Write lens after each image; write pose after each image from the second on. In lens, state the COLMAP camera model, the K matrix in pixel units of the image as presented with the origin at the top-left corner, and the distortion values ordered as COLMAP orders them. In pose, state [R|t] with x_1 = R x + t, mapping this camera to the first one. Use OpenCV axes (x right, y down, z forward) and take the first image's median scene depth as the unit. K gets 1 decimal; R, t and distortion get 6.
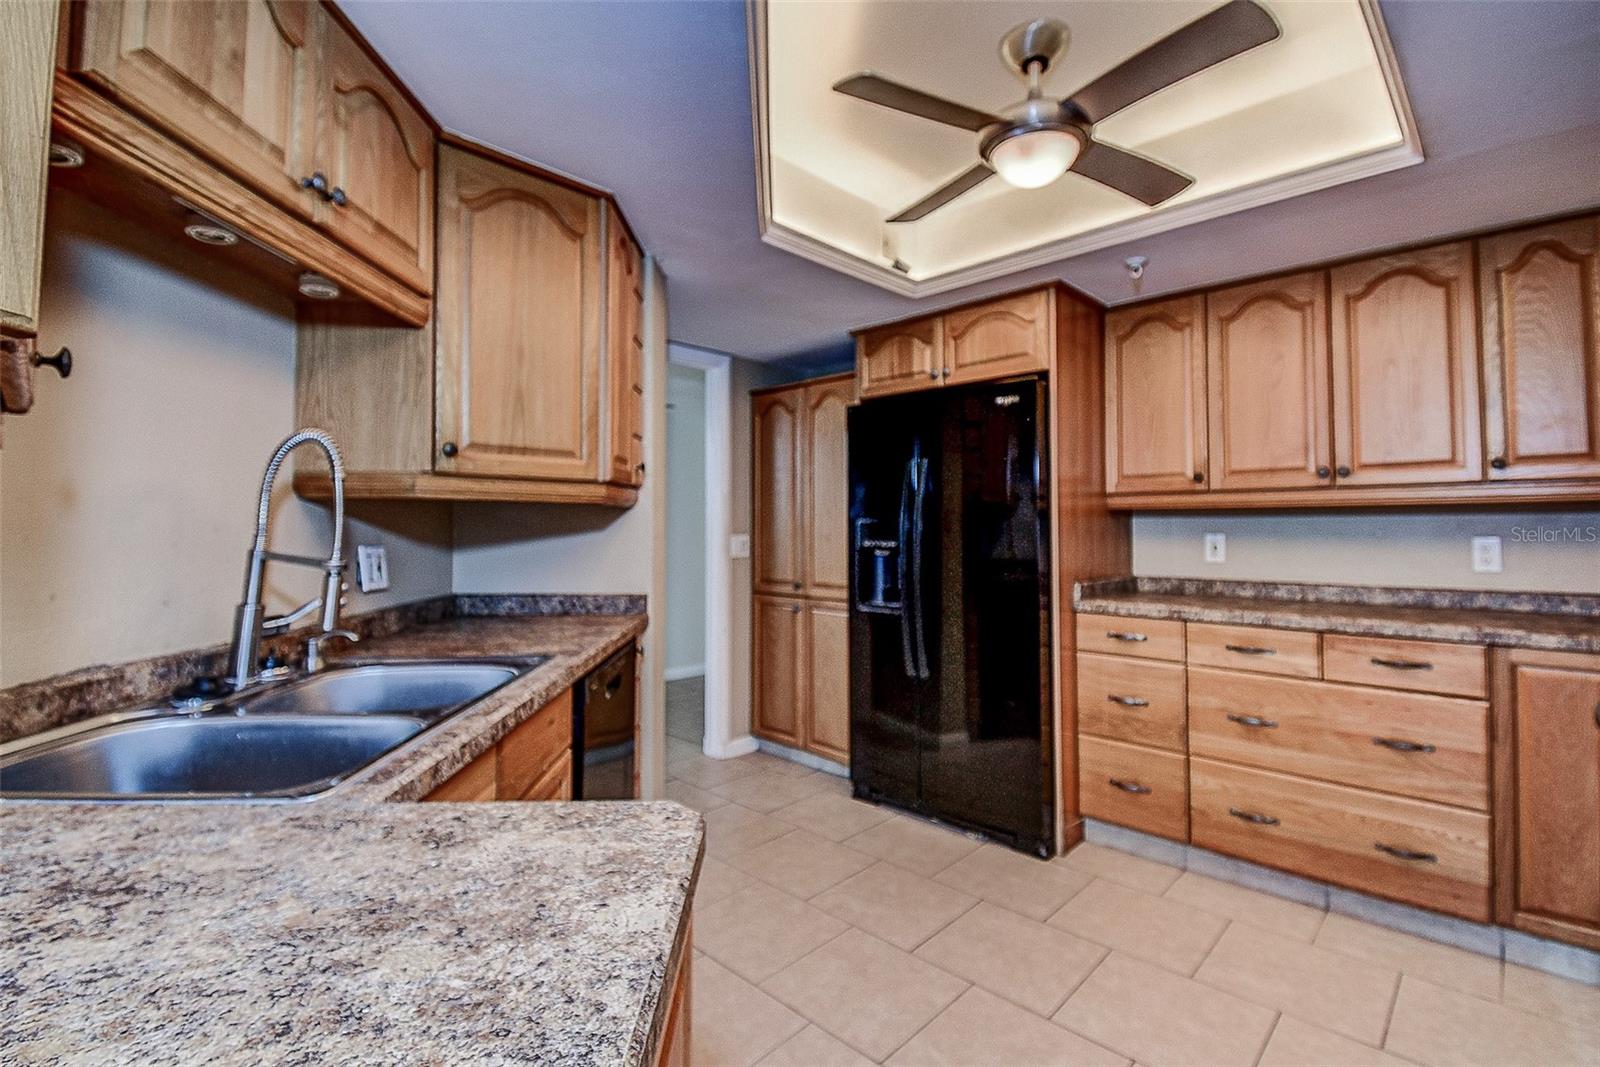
lens RADIAL K [[721.9, 0, 792.6], [0, 721.9, 506.9], [0, 0, 1]] dist [-0.002428, -0.000841]
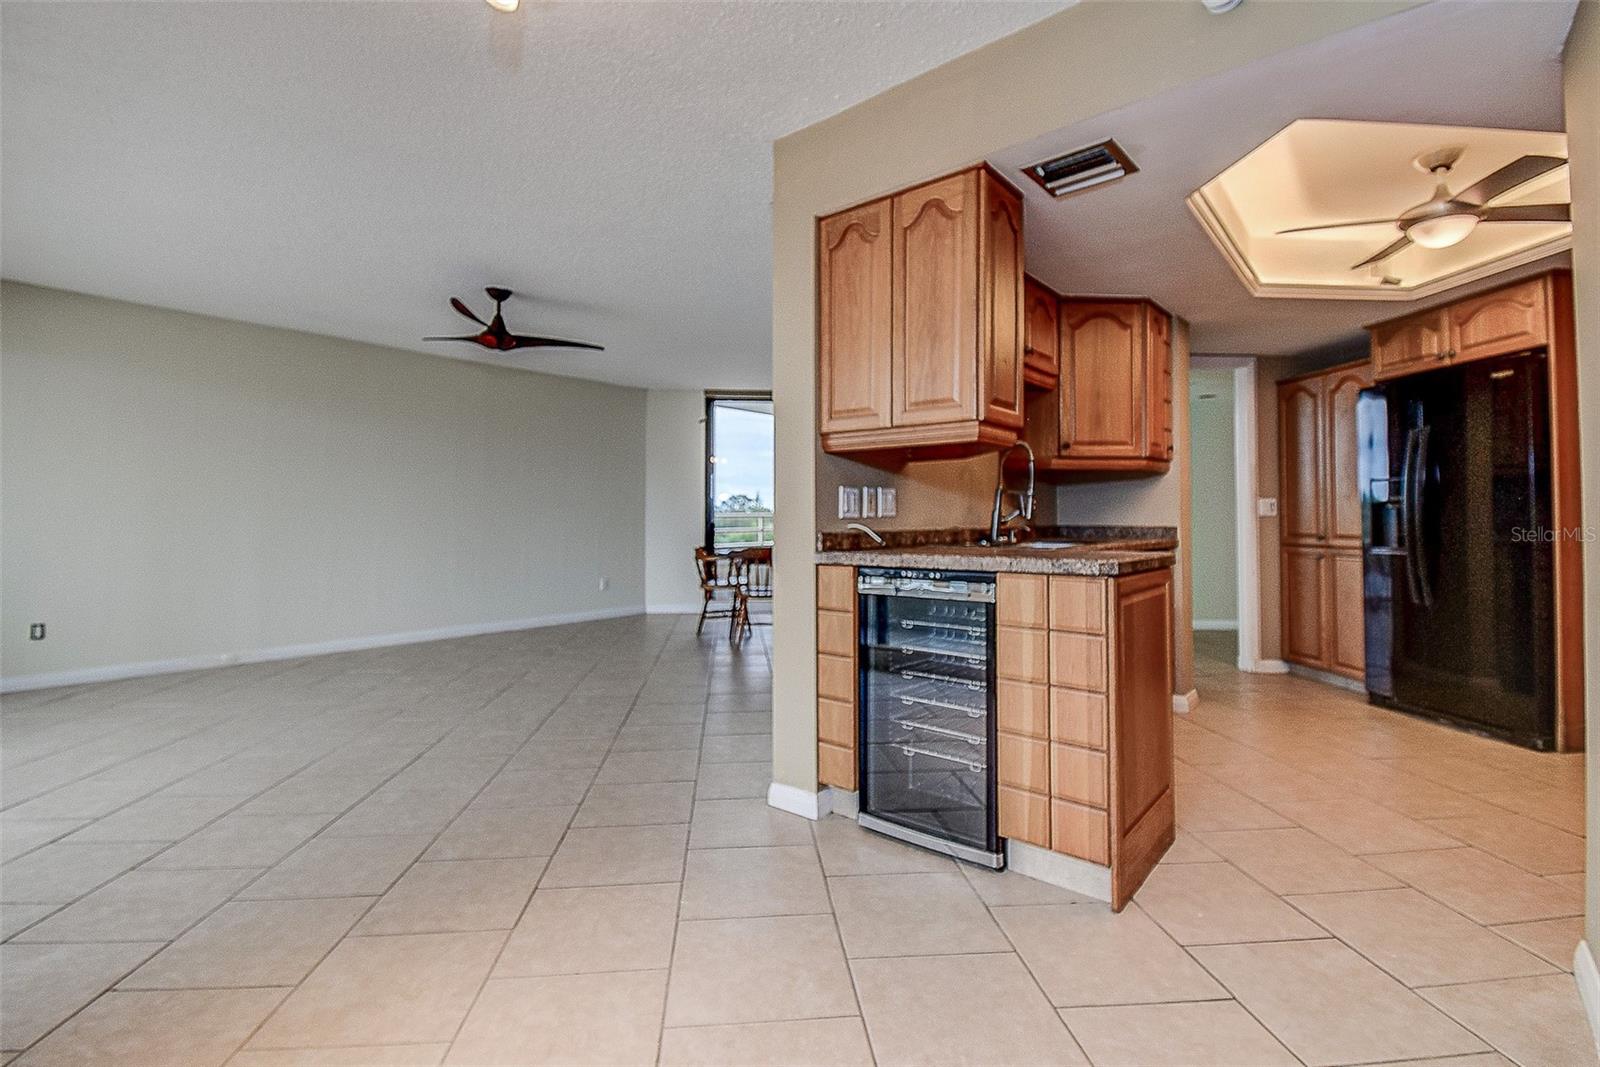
lens RADIAL K [[721.9, 0, 792.6], [0, 721.9, 506.9], [0, 0, 1]] dist [-0.002428, -0.000841]
pose [[0.746490, -0.010793, -0.665309, 0.197668], [0.018303, 0.999823, 0.004317, 0.045668], [0.665145, -0.015400, 0.746556, -0.661581]]
